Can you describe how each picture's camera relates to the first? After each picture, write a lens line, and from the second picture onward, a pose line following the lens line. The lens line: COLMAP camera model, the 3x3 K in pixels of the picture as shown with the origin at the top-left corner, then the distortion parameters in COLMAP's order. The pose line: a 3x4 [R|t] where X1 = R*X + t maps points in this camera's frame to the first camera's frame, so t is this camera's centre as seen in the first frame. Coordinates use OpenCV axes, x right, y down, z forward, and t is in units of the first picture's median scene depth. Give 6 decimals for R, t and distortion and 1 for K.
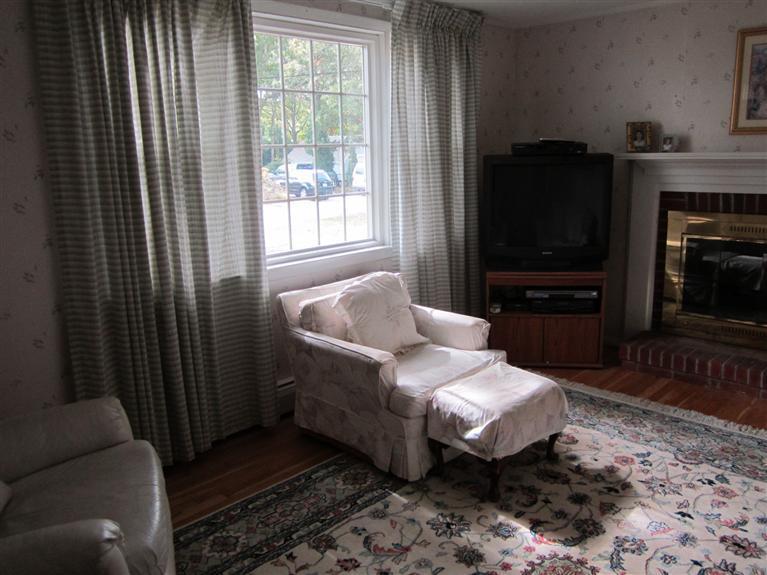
lens RADIAL K [[637.2, 0, 388.1], [0, 637.2, 288.3], [0, 0, 1]] dist [-0.031995, -0.001361]
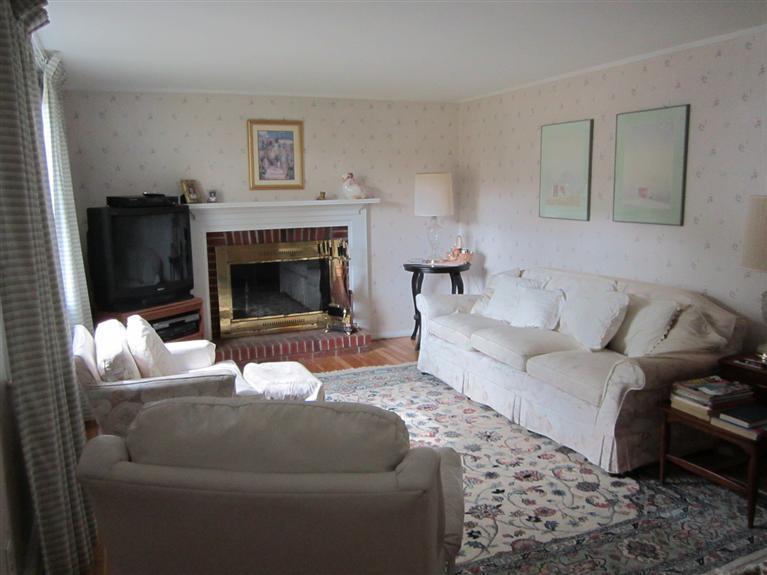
lens RADIAL K [[637.2, 0, 388.1], [0, 637.2, 288.3], [0, 0, 1]] dist [-0.031995, -0.001361]
pose [[0.407484, -0.130636, 0.903820, -0.684598], [0.199300, 0.978580, 0.051587, -0.036329], [-0.891199, 0.159111, 0.424791, 0.137686]]
